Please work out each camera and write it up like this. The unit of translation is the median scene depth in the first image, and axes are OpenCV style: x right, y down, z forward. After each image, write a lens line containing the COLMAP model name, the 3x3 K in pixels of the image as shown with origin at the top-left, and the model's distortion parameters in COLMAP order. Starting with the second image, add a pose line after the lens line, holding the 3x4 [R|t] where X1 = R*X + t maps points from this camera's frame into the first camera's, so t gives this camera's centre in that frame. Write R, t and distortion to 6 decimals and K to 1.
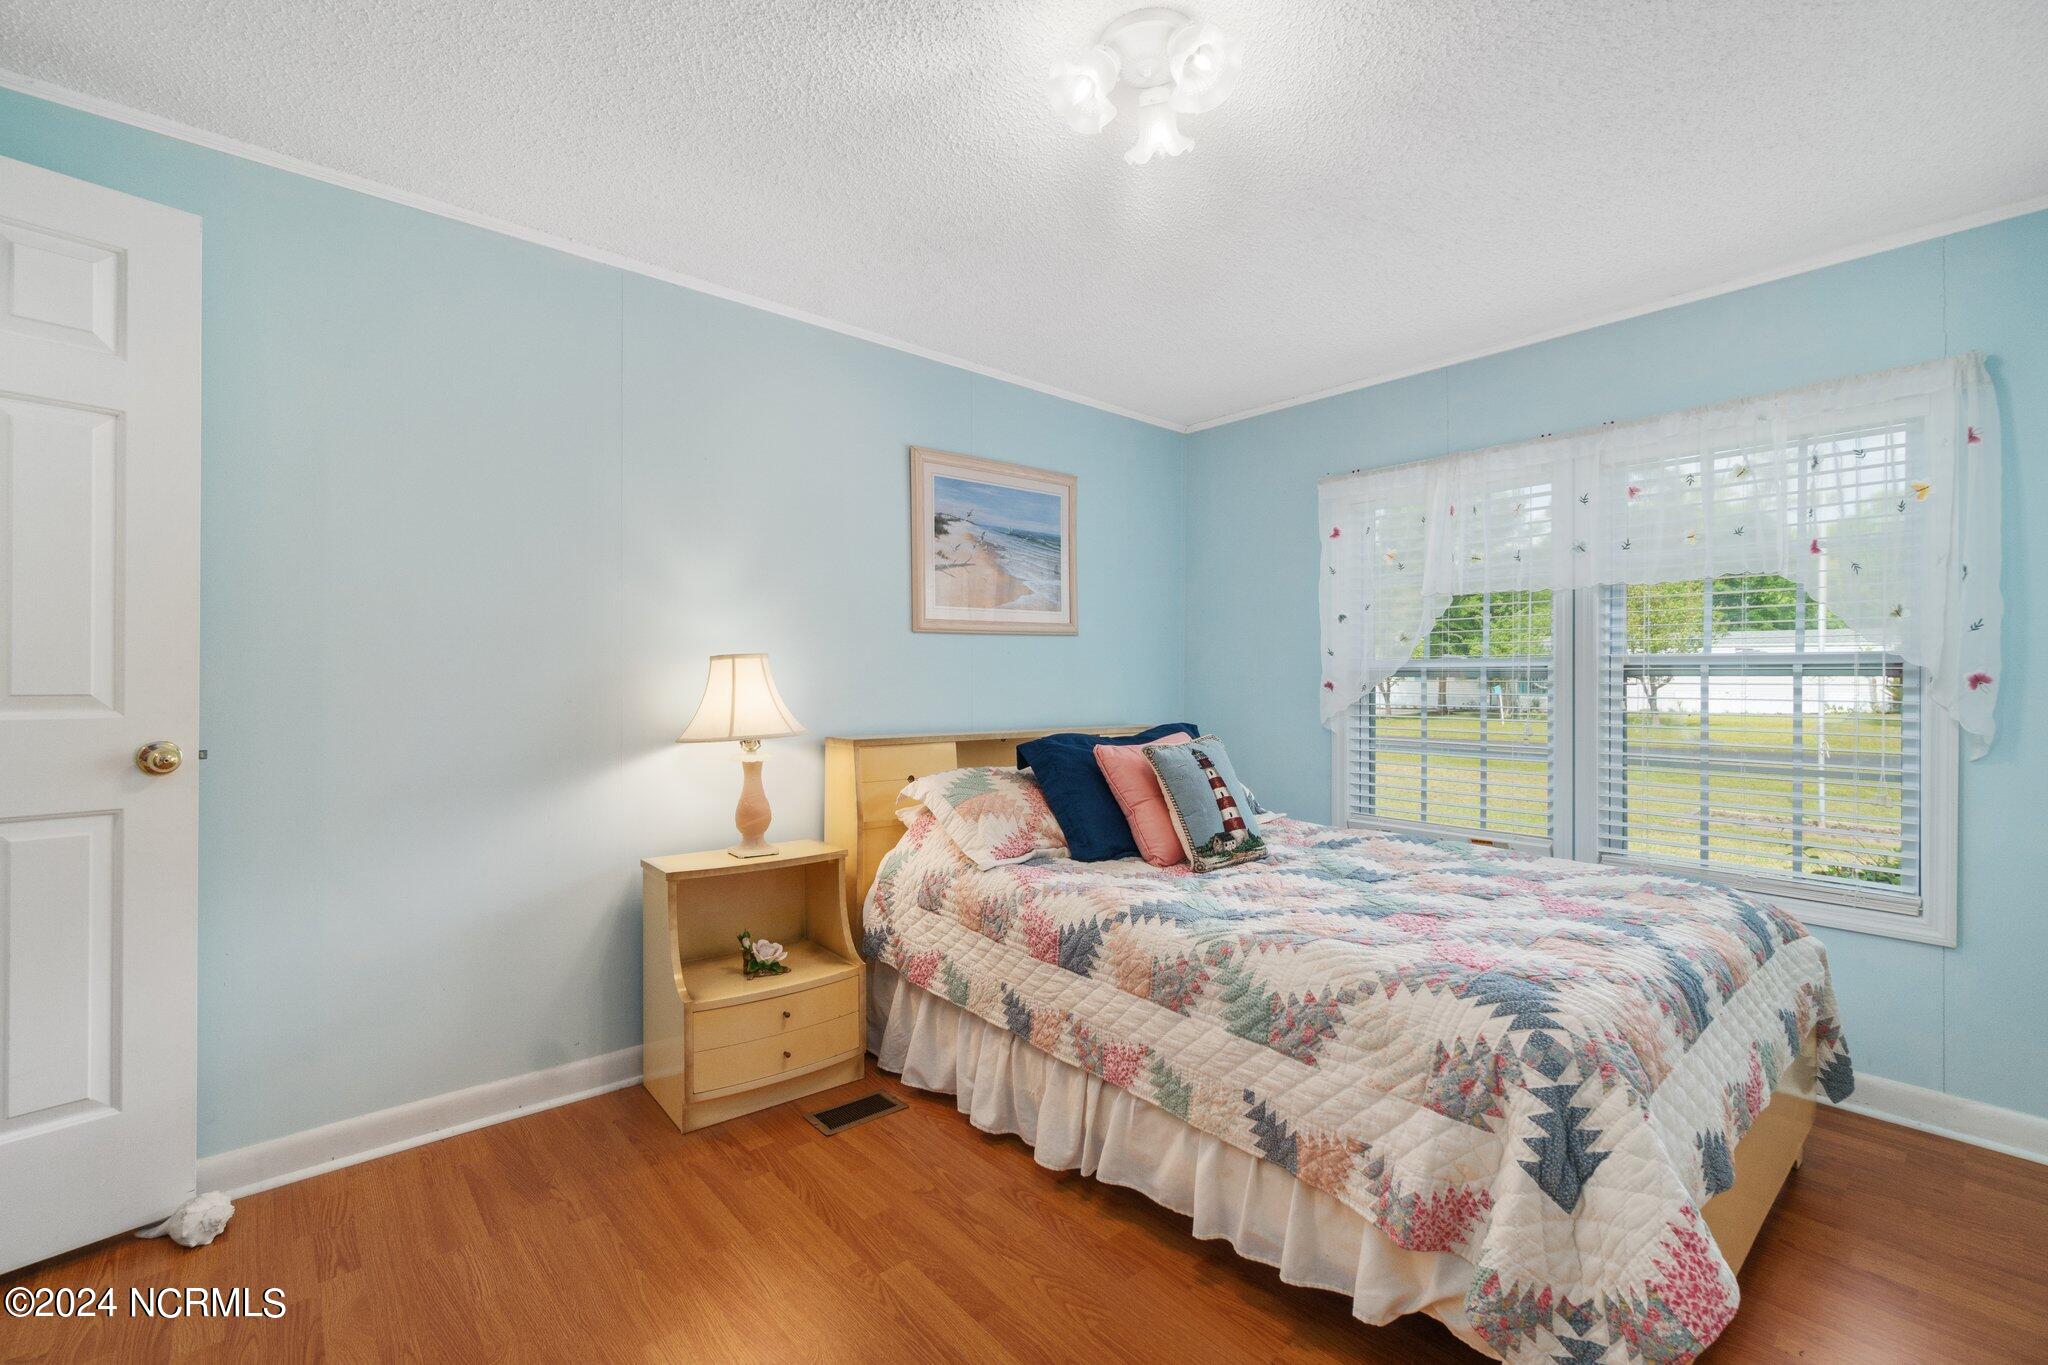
lens RADIAL K [[890.0, 0, 1018.6], [0, 890.0, 678.1], [0, 0, 1]] dist [0.001538, -0.001294]
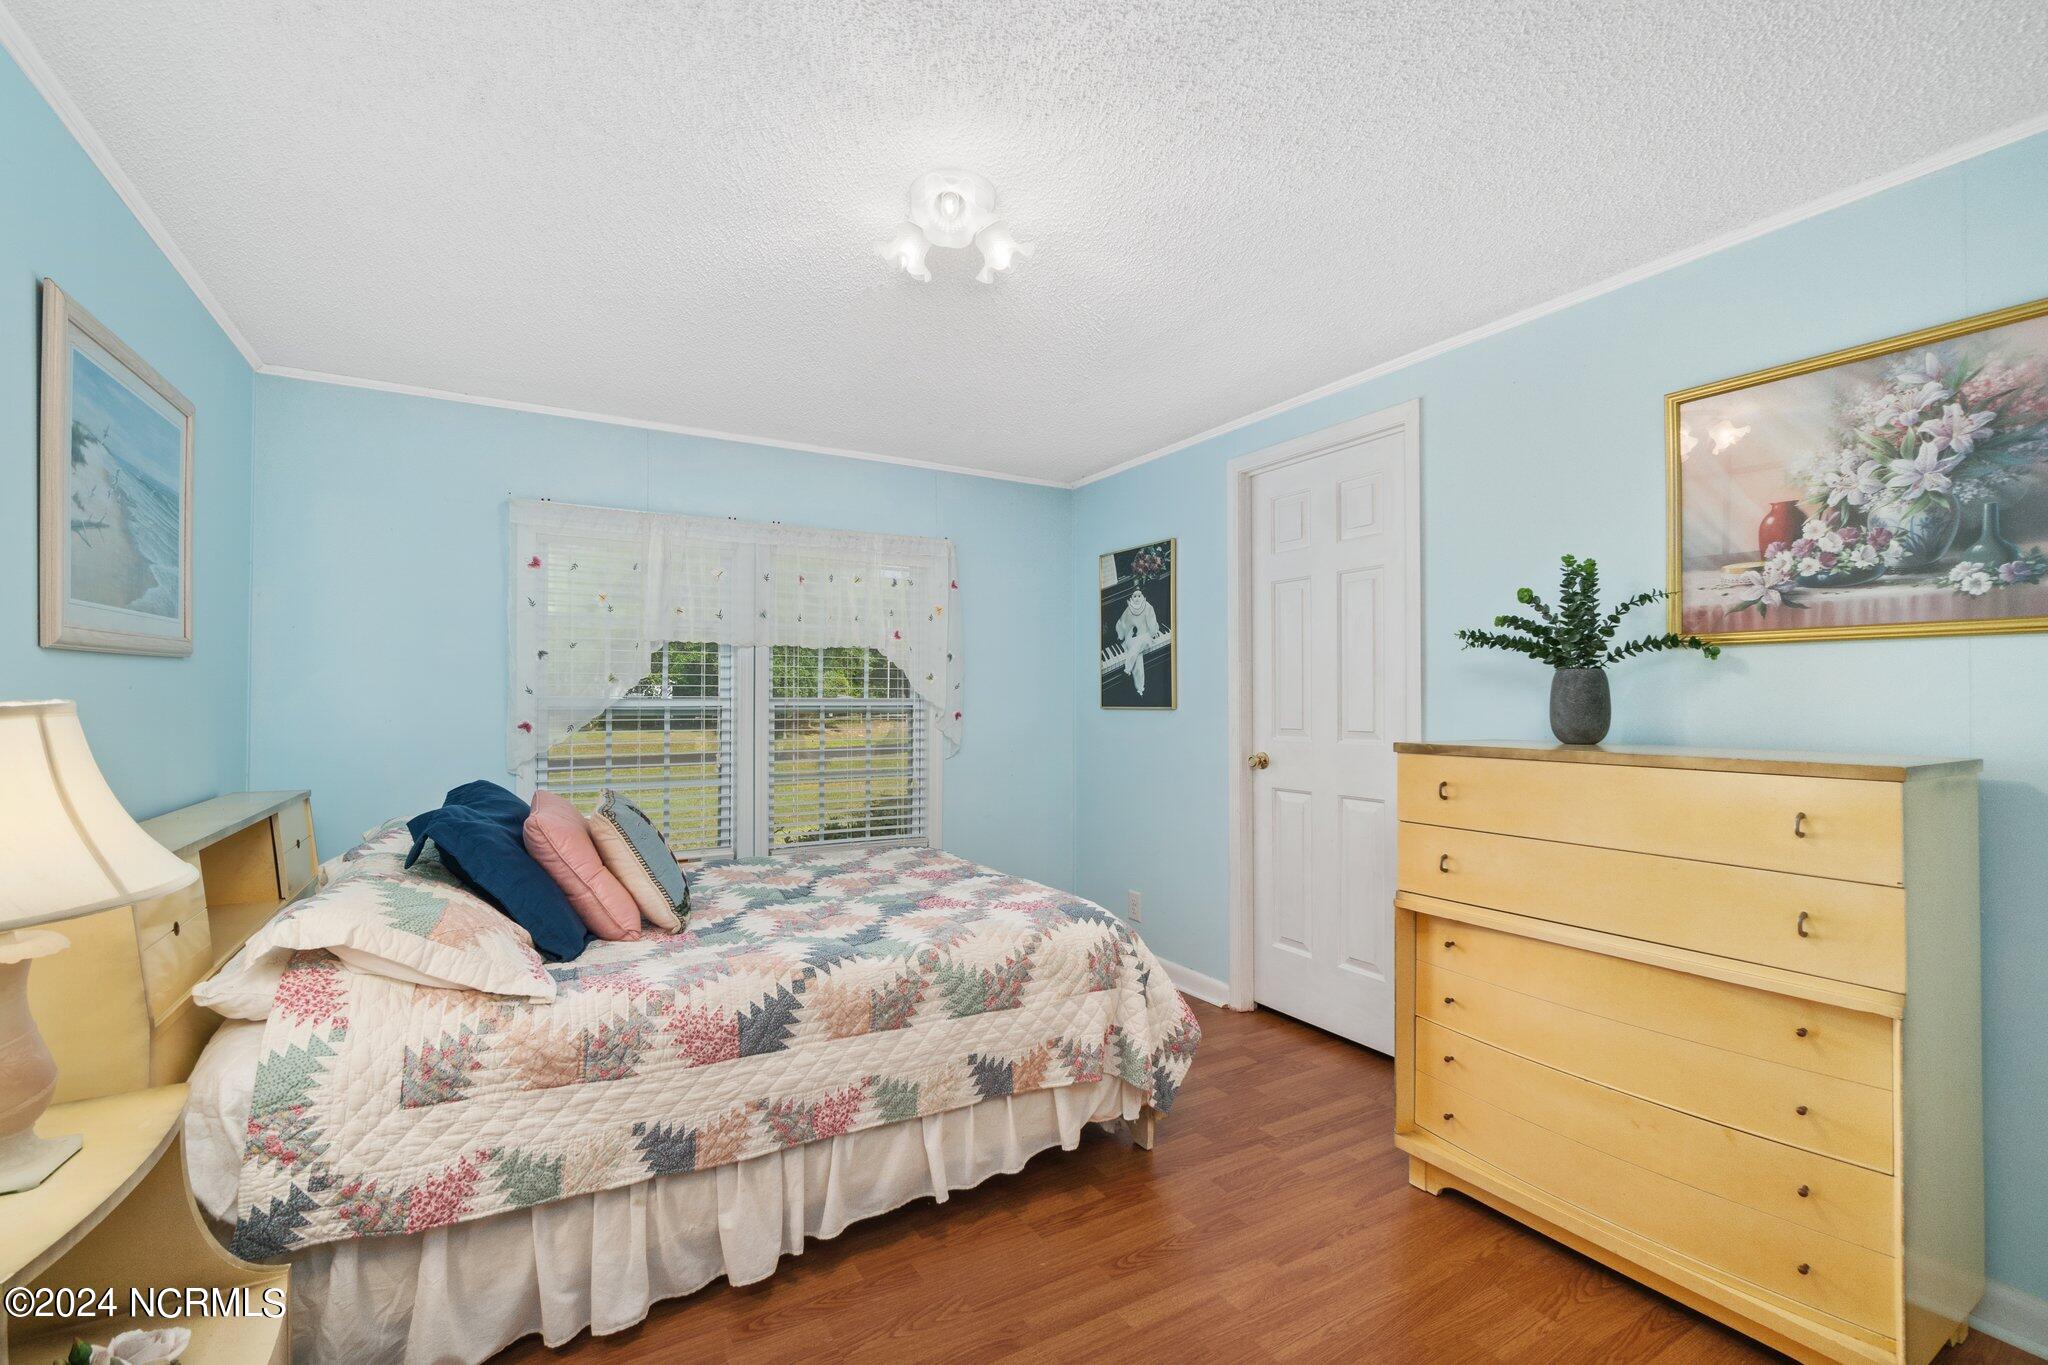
lens RADIAL K [[890.0, 0, 1018.6], [0, 890.0, 678.1], [0, 0, 1]] dist [0.001538, -0.001294]
pose [[0.189383, 0.006769, 0.981880, -0.808866], [-0.004983, 0.999970, -0.005933, -0.054974], [-0.981891, -0.003769, 0.189411, 0.576002]]
